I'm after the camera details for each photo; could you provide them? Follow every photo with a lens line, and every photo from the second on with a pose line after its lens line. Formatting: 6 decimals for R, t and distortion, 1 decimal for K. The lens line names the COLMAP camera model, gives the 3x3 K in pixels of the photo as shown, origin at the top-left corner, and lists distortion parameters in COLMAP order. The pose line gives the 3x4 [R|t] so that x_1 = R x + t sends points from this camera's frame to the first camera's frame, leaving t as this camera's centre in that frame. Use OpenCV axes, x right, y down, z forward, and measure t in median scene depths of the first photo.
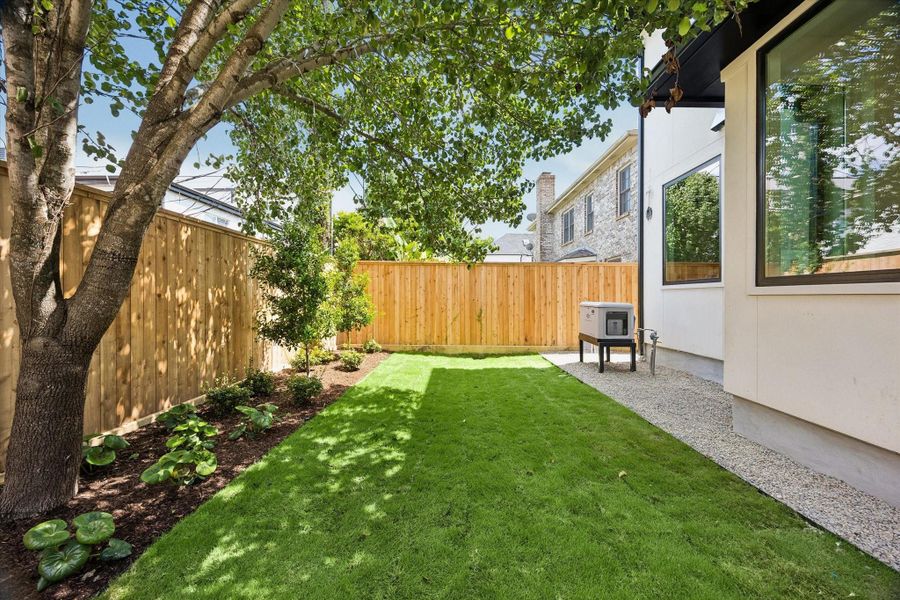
lens RADIAL K [[342.7, 0, 451.7], [0, 342.7, 299.2], [0, 0, 1]] dist [-0.005687, -0.000096]
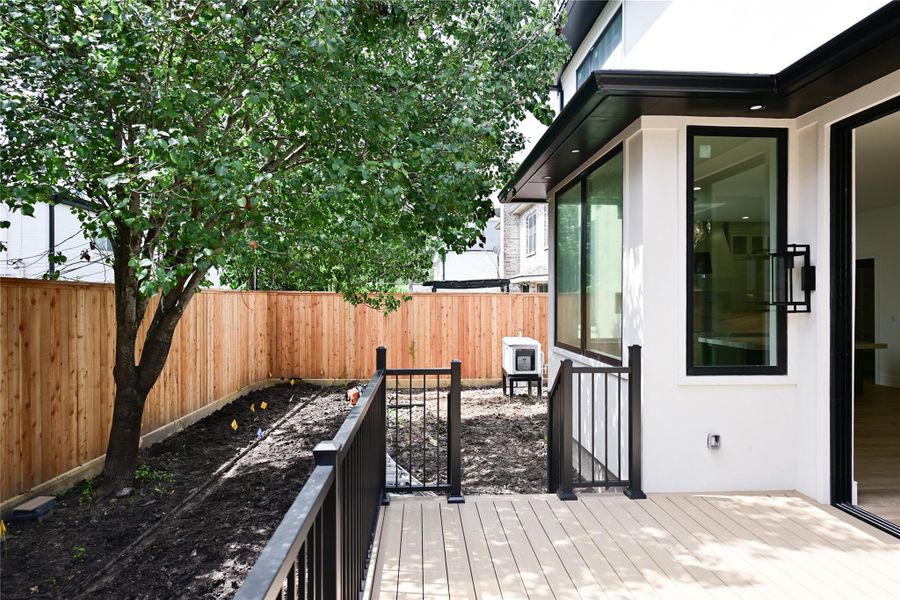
lens RADIAL K [[513.5, 0, 444.1], [0, 513.5, 300.0], [0, 0, 1]] dist [-0.002861, 0.001707]
pose [[0.998168, -0.000935, 0.060495, 0.084932], [0.001146, 0.999993, -0.003453, -0.082231], [-0.060491, 0.003516, 0.998163, -0.446520]]
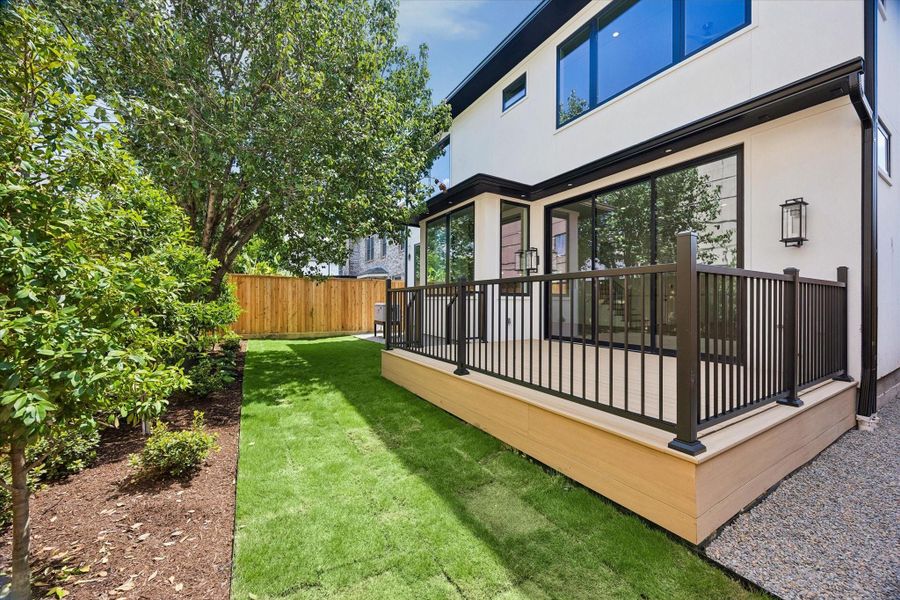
lens RADIAL K [[342.7, 0, 452.2], [0, 342.7, 298.3], [0, 0, 1]] dist [-0.005687, -0.000096]
pose [[0.848814, 0.005425, 0.528664, -0.192185], [0.000699, 0.999935, -0.011384, 0.002285], [-0.528691, 0.010033, 0.848755, -0.618482]]
